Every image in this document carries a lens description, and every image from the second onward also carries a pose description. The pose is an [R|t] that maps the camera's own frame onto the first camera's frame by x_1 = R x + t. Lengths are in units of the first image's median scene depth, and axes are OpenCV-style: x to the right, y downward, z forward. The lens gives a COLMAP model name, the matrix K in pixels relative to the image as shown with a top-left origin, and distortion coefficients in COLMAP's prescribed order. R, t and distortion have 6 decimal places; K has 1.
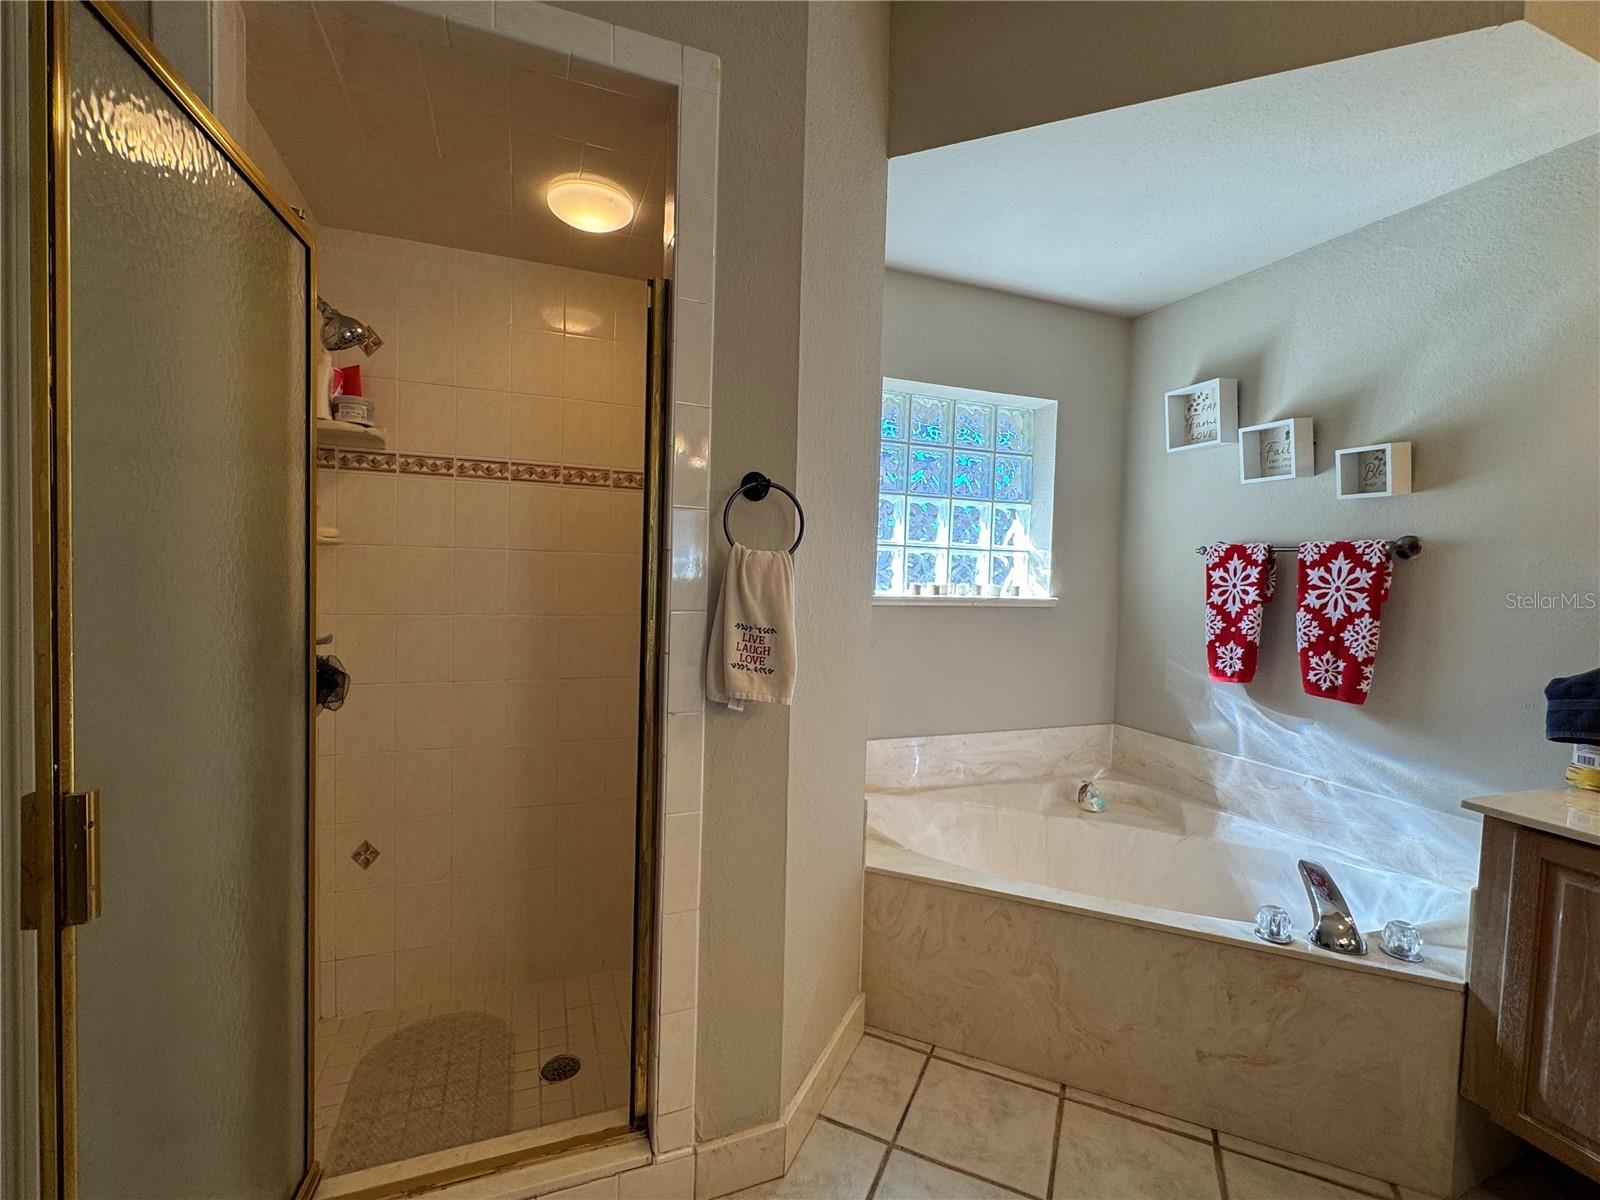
lens RADIAL K [[710.8, 0, 799.6], [0, 710.8, 599.3], [0, 0, 1]] dist [-0.001560, -0.000093]
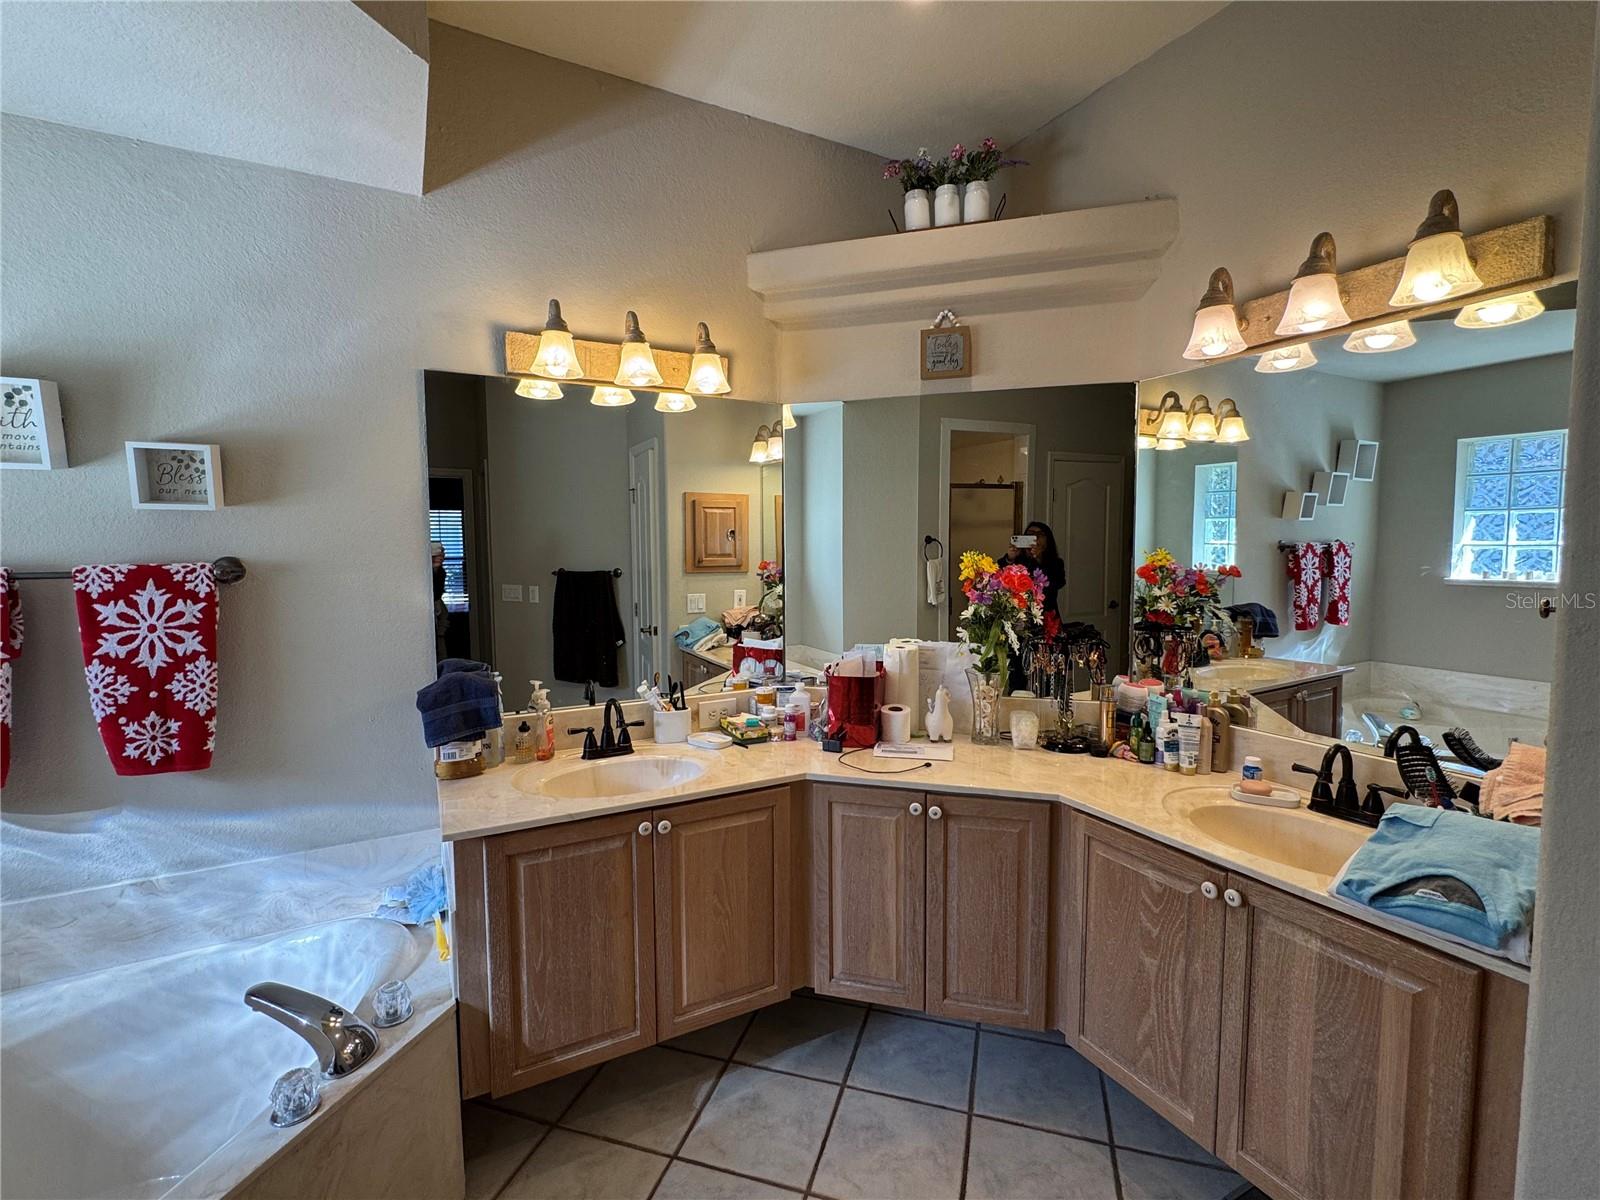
lens RADIAL K [[710.8, 0, 798.4], [0, 710.8, 605.1], [0, 0, 1]] dist [-0.001560, -0.000093]
pose [[-0.131522, -0.107729, 0.985442, -0.070791], [0.043199, 0.992510, 0.114267, -0.095977], [-0.990372, 0.057598, -0.125883, 0.417935]]
